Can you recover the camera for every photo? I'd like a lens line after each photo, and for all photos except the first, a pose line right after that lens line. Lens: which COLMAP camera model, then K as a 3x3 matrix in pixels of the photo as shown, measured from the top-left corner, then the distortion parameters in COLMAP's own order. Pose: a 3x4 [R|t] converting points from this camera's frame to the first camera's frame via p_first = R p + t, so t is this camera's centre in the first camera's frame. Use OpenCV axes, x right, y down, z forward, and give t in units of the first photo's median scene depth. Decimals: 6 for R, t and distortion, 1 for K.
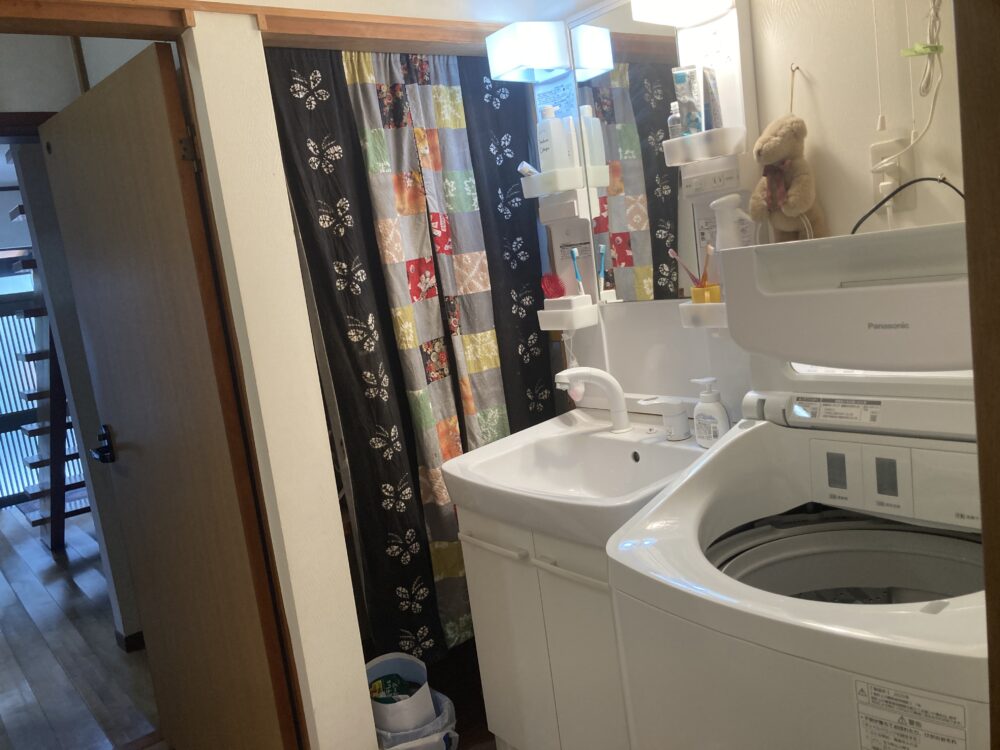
lens RADIAL K [[818.8, 0, 501.4], [0, 818.8, 374.7], [0, 0, 1]] dist [0.014177, -0.005490]
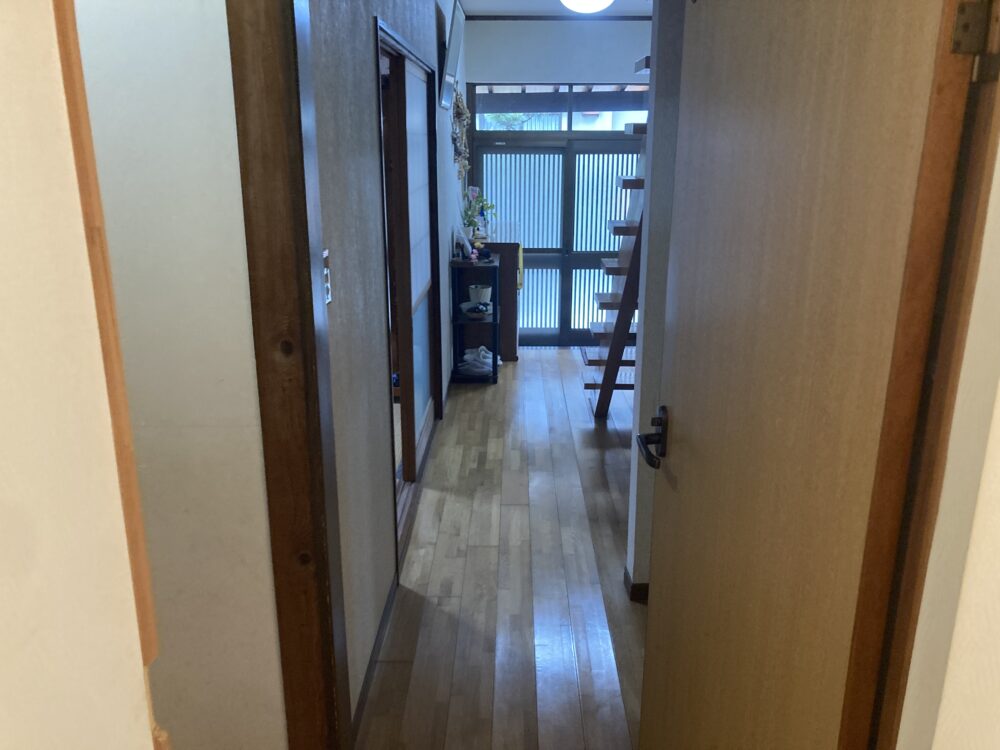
lens RADIAL K [[818.8, 0, 500.4], [0, 818.8, 376.3], [0, 0, 1]] dist [0.014177, -0.005490]
pose [[0.767395, 0.294430, -0.569575, -0.105616], [-0.191905, 0.953080, 0.234119, -0.059265], [0.611782, -0.070357, 0.787891, 0.190313]]
